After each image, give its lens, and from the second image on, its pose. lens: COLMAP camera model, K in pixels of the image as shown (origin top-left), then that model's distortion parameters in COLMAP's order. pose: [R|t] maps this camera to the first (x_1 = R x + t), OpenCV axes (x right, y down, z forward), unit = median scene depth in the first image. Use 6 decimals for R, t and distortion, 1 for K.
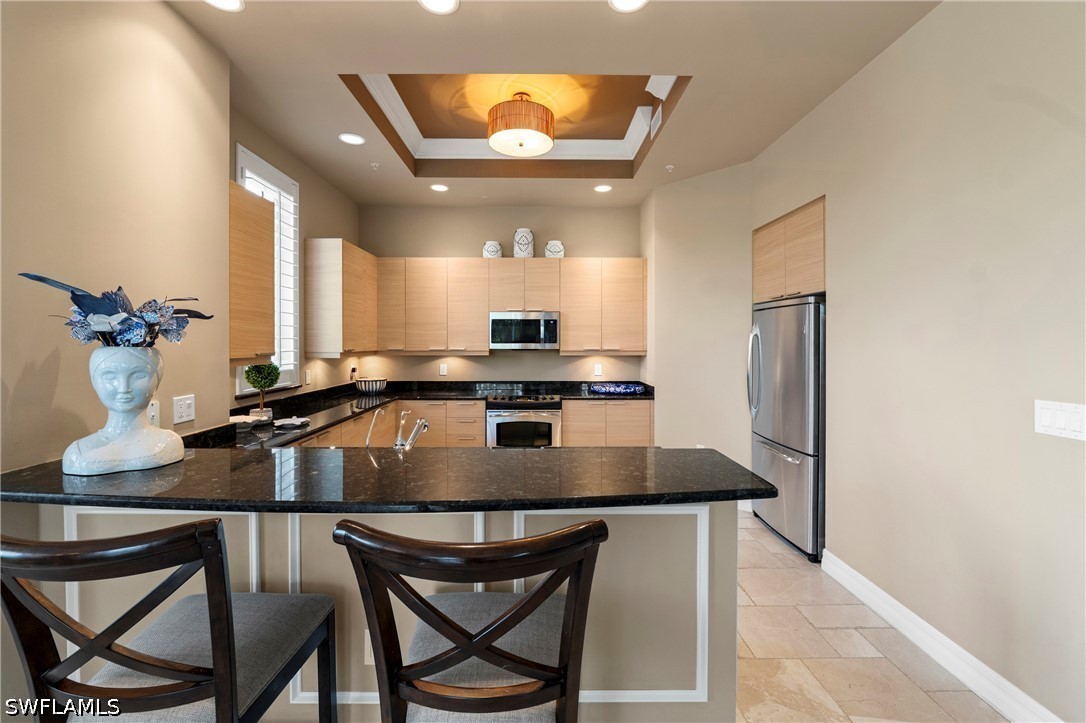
lens RADIAL K [[443.5, 0, 534.7], [0, 443.5, 351.6], [0, 0, 1]] dist [-0.009259, 0.001780]
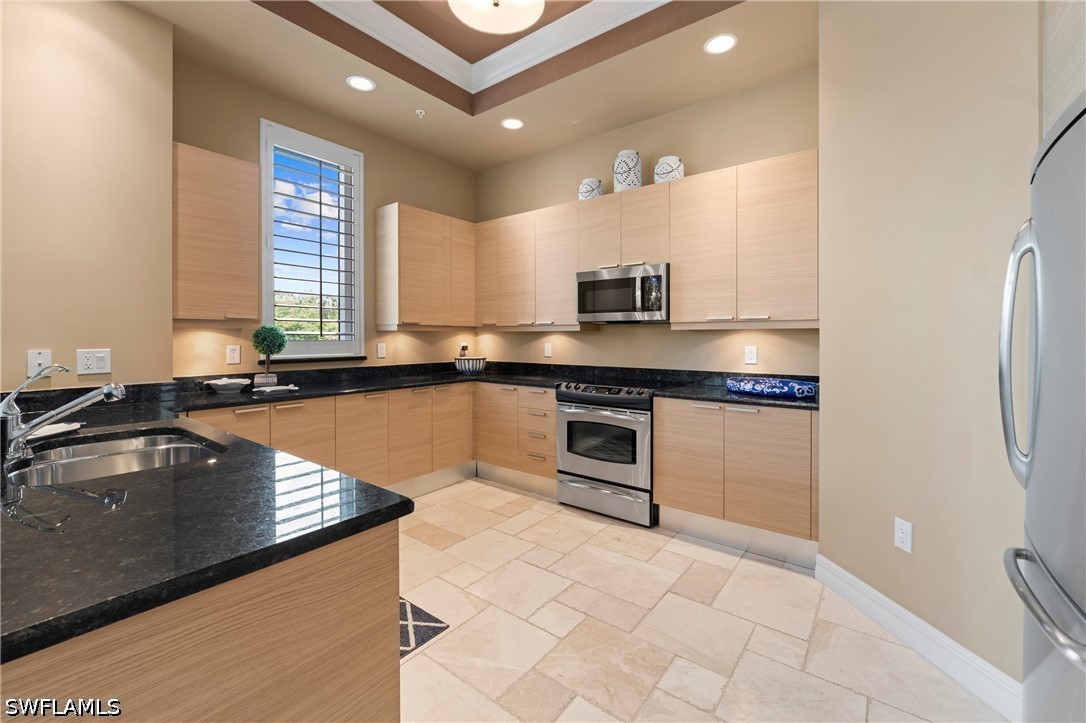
lens RADIAL K [[443.5, 0, 541.7], [0, 443.5, 344.4], [0, 0, 1]] dist [-0.009259, 0.001780]
pose [[0.790469, 0.010627, -0.612410, 0.313915], [-0.014411, 0.999895, -0.001251, 0.034370], [0.612332, 0.009814, 0.790540, 0.373979]]
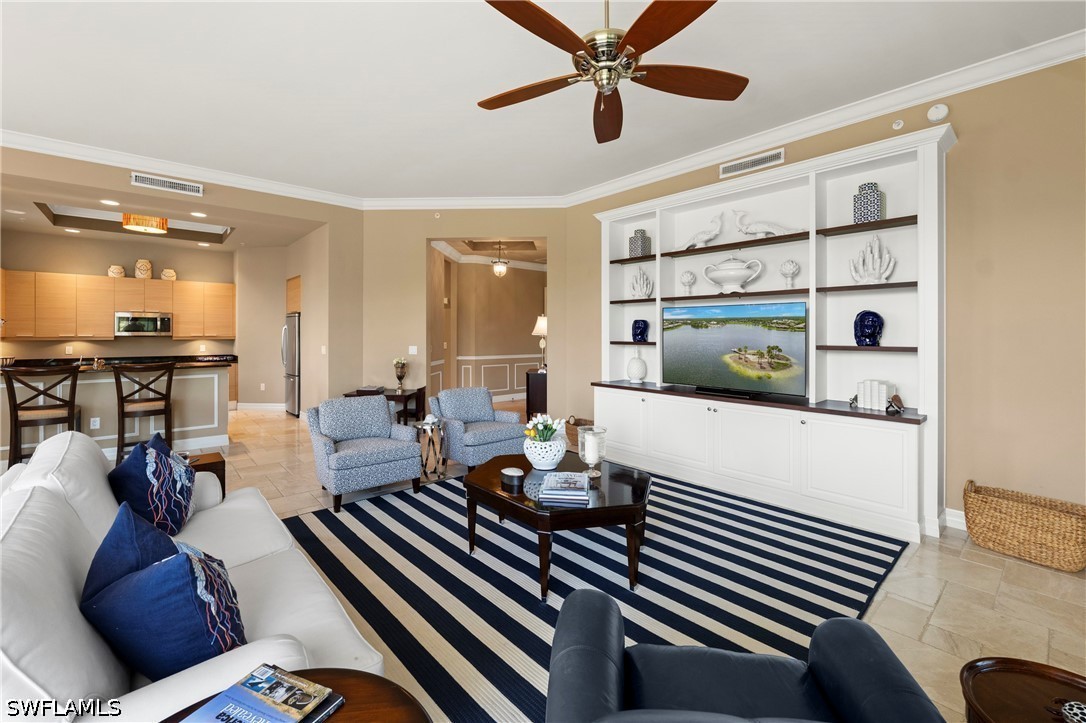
lens RADIAL K [[443.5, 0, 538.4], [0, 443.5, 335.8], [0, 0, 1]] dist [-0.009259, 0.001780]
pose [[0.747392, -0.000012, 0.664383, -0.017190], [0.011508, 0.999850, -0.012929, 0.032815], [-0.664283, 0.017309, 0.747281, -1.158900]]
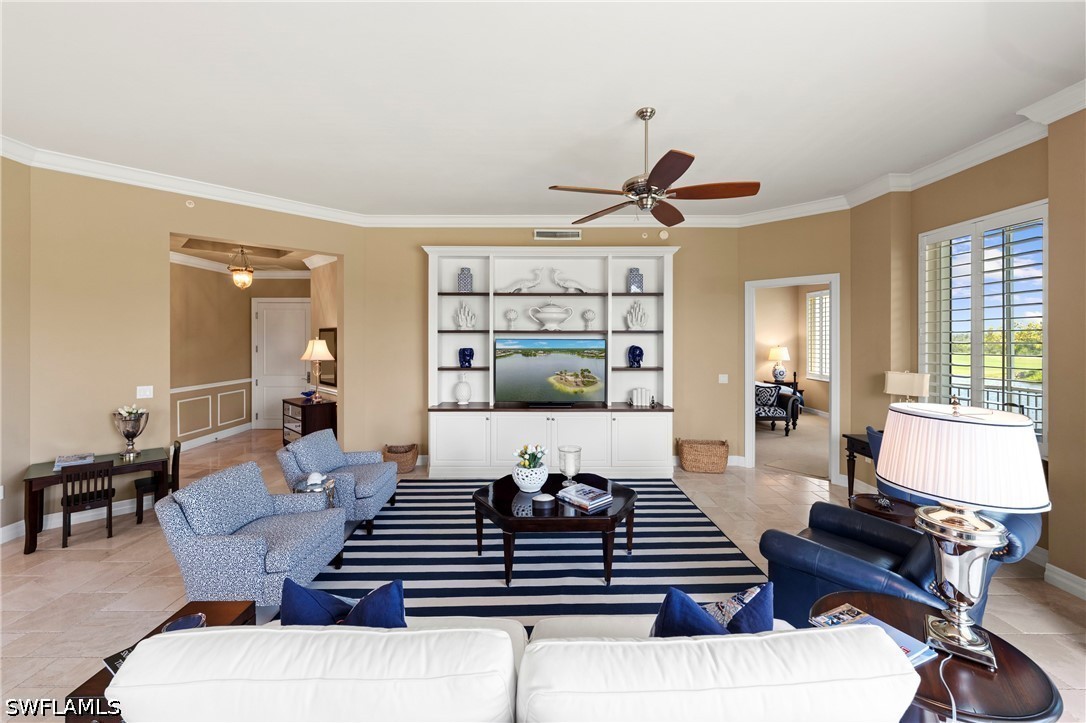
lens RADIAL K [[443.5, 0, 522.9], [0, 443.5, 335.7], [0, 0, 1]] dist [-0.009259, 0.001780]
pose [[0.009862, 0.005517, 0.999936, -0.338610], [0.024607, 0.999681, -0.005759, -0.042464], [-0.999649, 0.024662, 0.009723, -0.668089]]
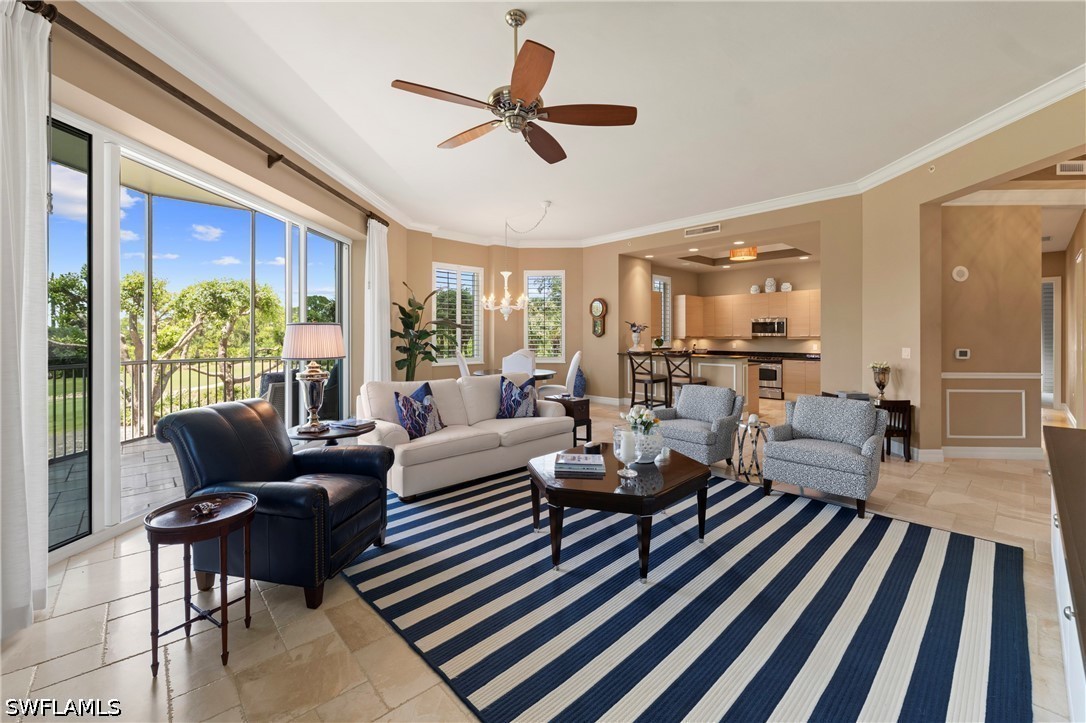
lens RADIAL K [[443.5, 0, 544.3], [0, 443.5, 338.4], [0, 0, 1]] dist [-0.009259, 0.001780]
pose [[0.678924, 0.004085, -0.734197, 0.810877], [-0.016703, 0.999812, -0.009883, 0.045665], [0.734018, 0.018973, 0.678865, -1.233682]]
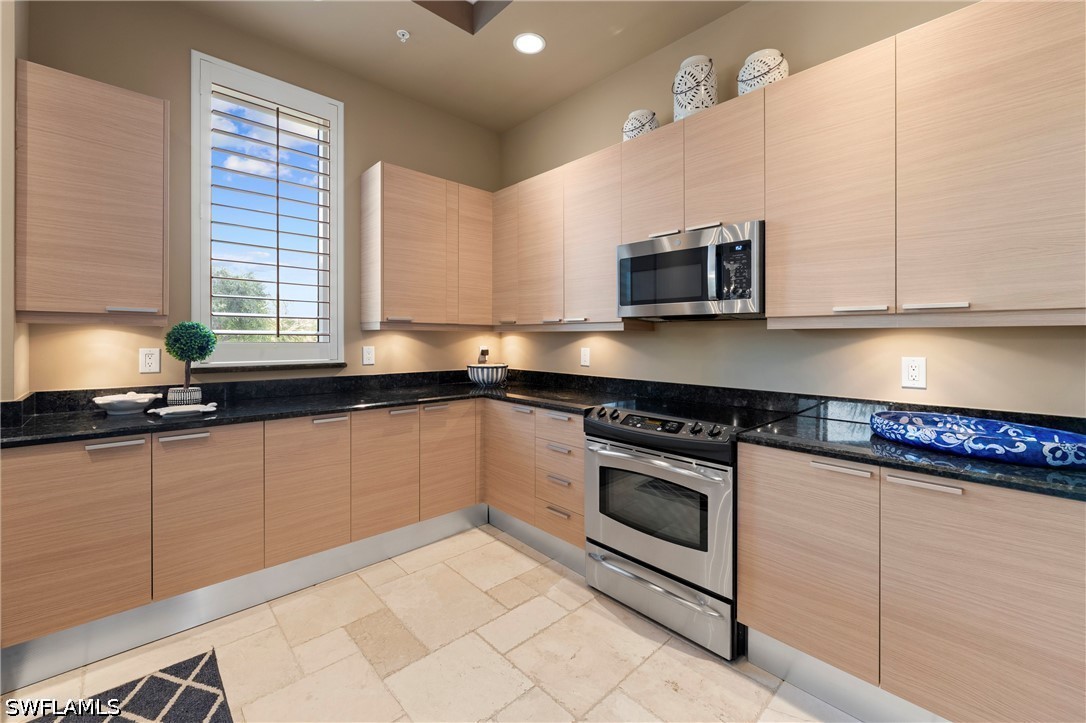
lens RADIAL K [[443.5, 0, 542.7], [0, 443.5, 338.2], [0, 0, 1]] dist [-0.009259, 0.001780]
pose [[0.685345, 0.003621, -0.728209, 0.214657], [-0.021531, 0.999651, -0.015293, 0.028220], [0.727900, 0.026160, 0.685184, 0.588848]]
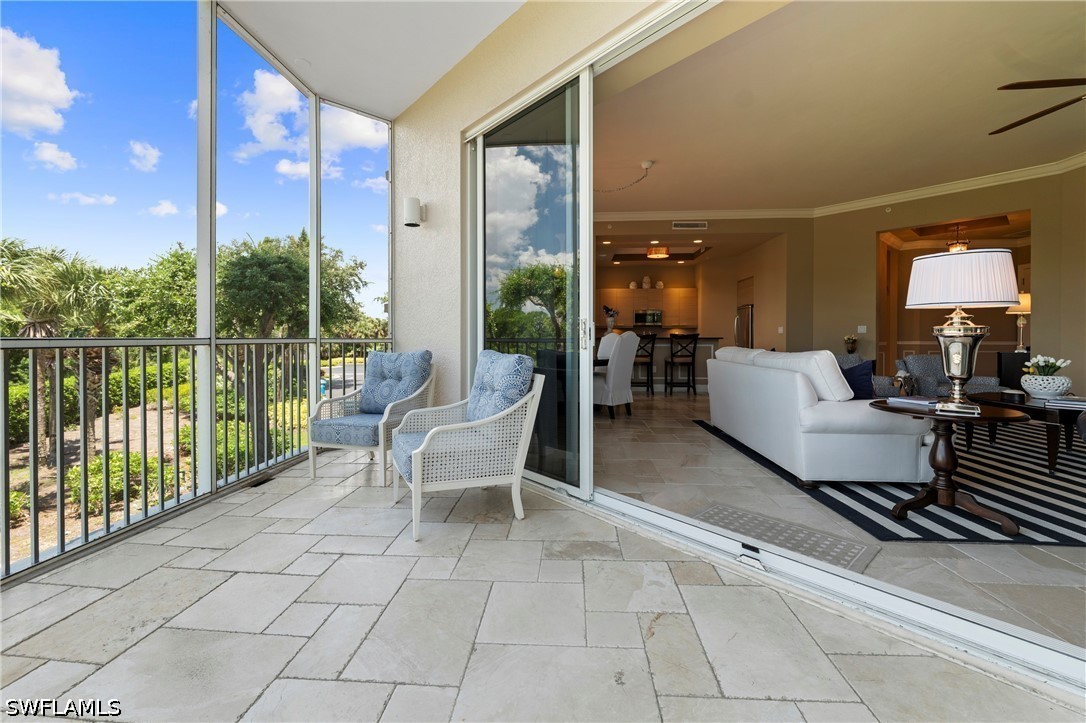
lens RADIAL K [[443.5, 0, 541.9], [0, 443.5, 342.9], [0, 0, 1]] dist [-0.009259, 0.001780]
pose [[0.998093, 0.001982, -0.061695, -0.473285], [-0.002775, 0.999915, -0.012769, 0.131132], [0.061665, 0.012916, 0.998013, -1.559186]]
